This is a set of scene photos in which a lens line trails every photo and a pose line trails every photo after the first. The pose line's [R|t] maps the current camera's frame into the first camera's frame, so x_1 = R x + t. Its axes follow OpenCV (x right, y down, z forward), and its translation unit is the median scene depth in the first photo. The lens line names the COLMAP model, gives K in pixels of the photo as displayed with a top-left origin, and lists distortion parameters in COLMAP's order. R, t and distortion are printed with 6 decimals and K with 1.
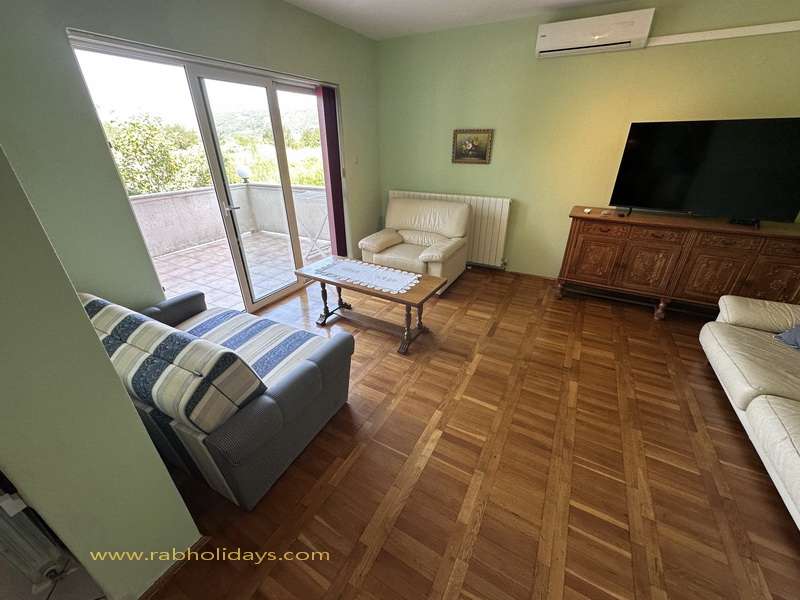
lens RADIAL K [[319.5, 0, 401.5], [0, 319.5, 300.1], [0, 0, 1]] dist [-0.007519, 0.001871]
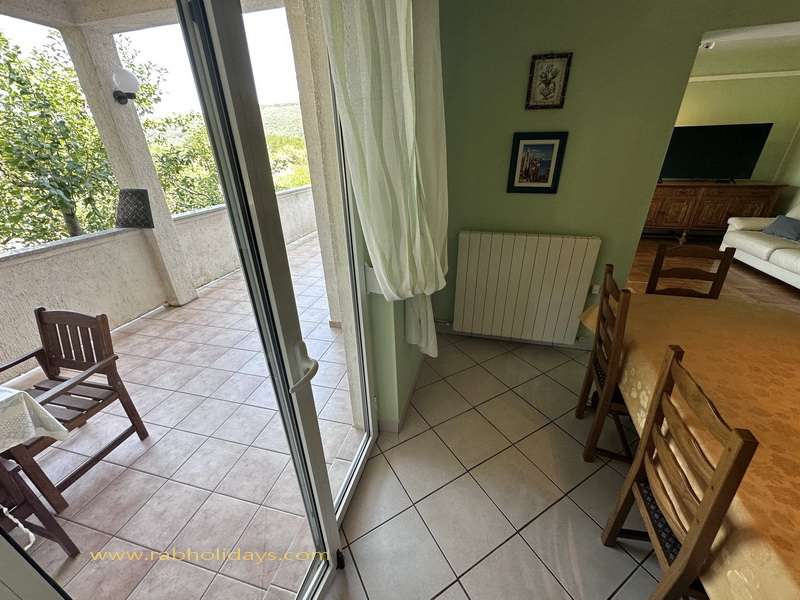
lens RADIAL K [[319.5, 0, 403.6], [0, 319.5, 299.5], [0, 0, 1]] dist [-0.007519, 0.001871]
pose [[0.971134, -0.118084, 0.207254, -1.006388], [0.121405, 0.992597, -0.003331, 0.181882], [-0.205327, 0.028397, 0.978281, -0.332113]]
